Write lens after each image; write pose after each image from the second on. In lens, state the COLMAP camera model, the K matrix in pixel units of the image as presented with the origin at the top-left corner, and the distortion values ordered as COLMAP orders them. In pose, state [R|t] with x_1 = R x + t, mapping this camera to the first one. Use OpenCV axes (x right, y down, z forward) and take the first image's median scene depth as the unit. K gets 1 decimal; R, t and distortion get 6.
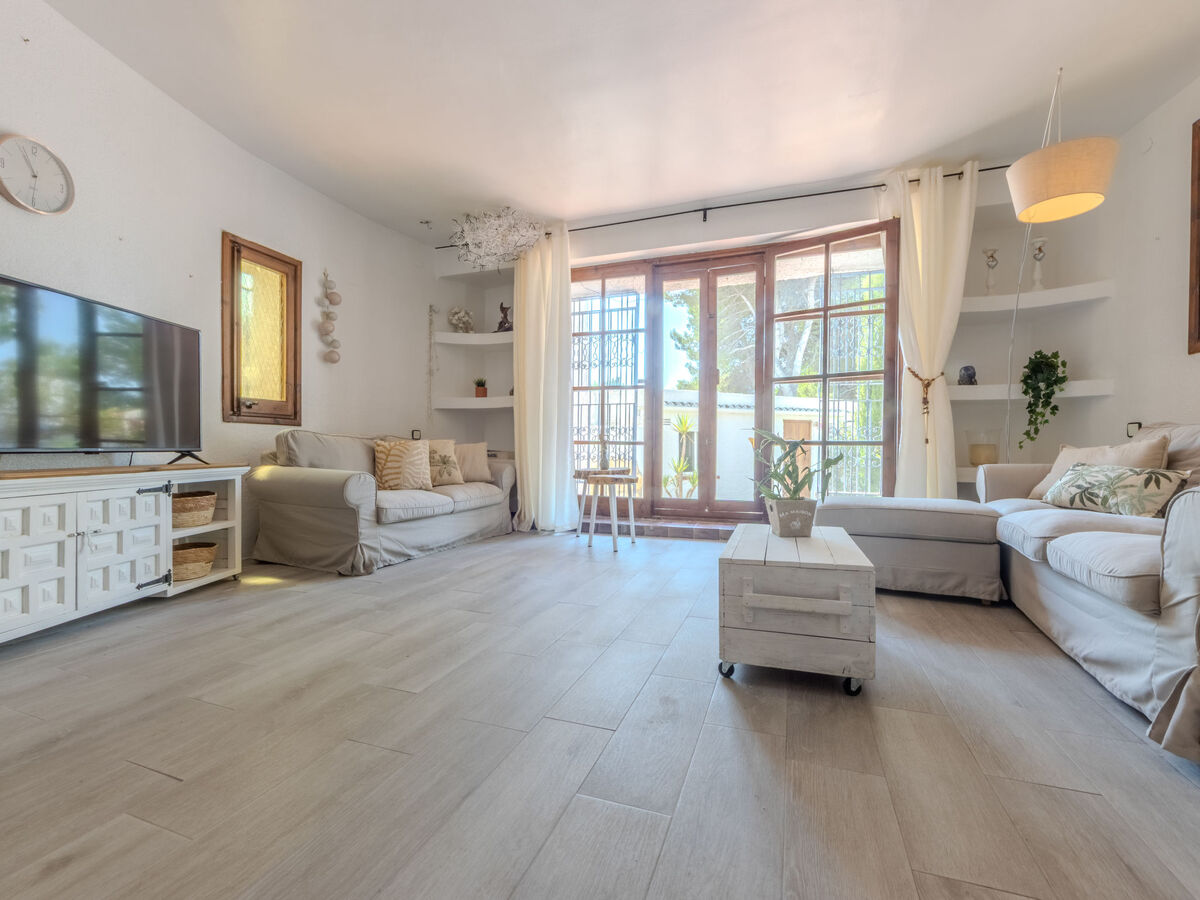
lens RADIAL K [[521.6, 0, 605.9], [0, 521.6, 456.7], [0, 0, 1]] dist [0.000820, -0.000617]
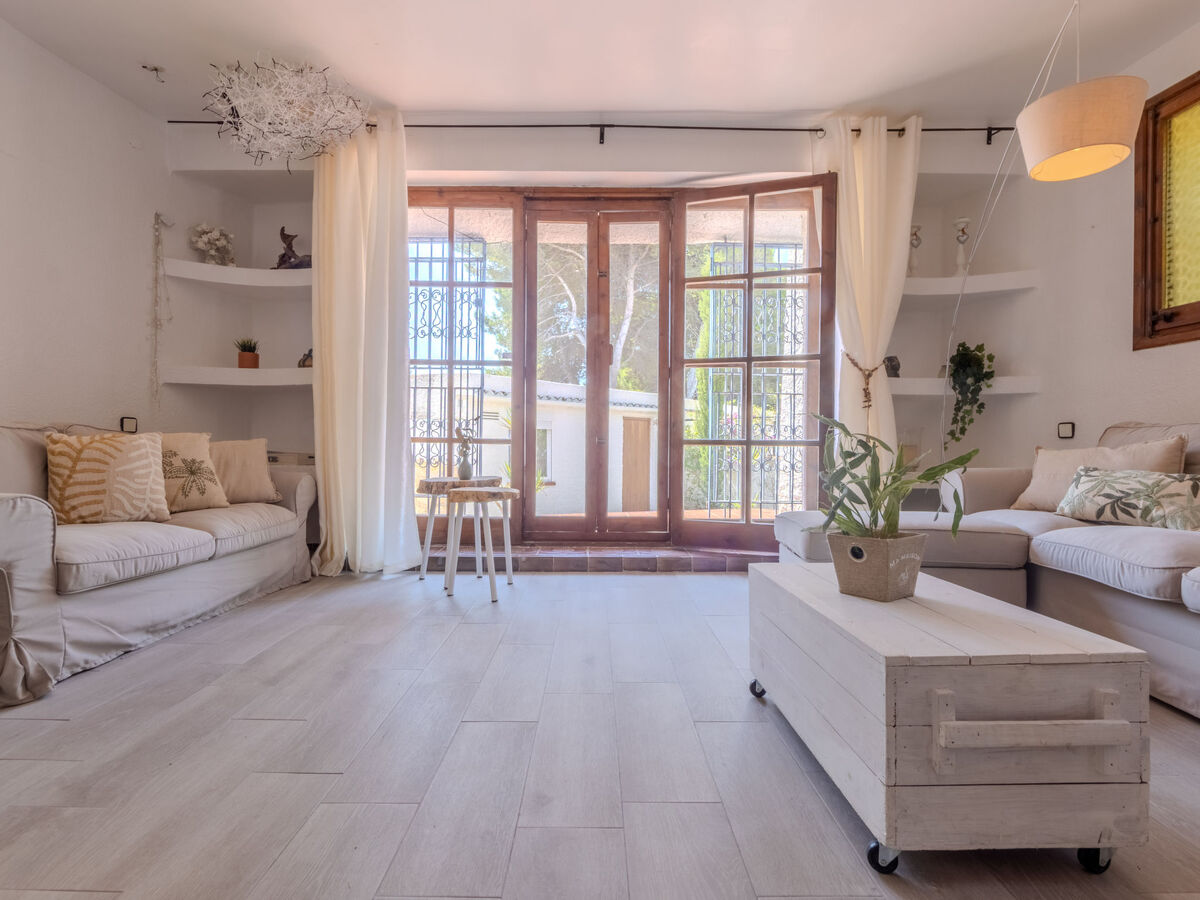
lens RADIAL K [[593.2, 0, 598.1], [0, 593.2, 454.6], [0, 0, 1]] dist [0.015494, -0.014980]
pose [[0.941478, -0.000560, 0.337074, -0.109048], [0.002611, 0.999981, -0.005633, -0.003324], [-0.337064, 0.006183, 0.941461, 0.220389]]
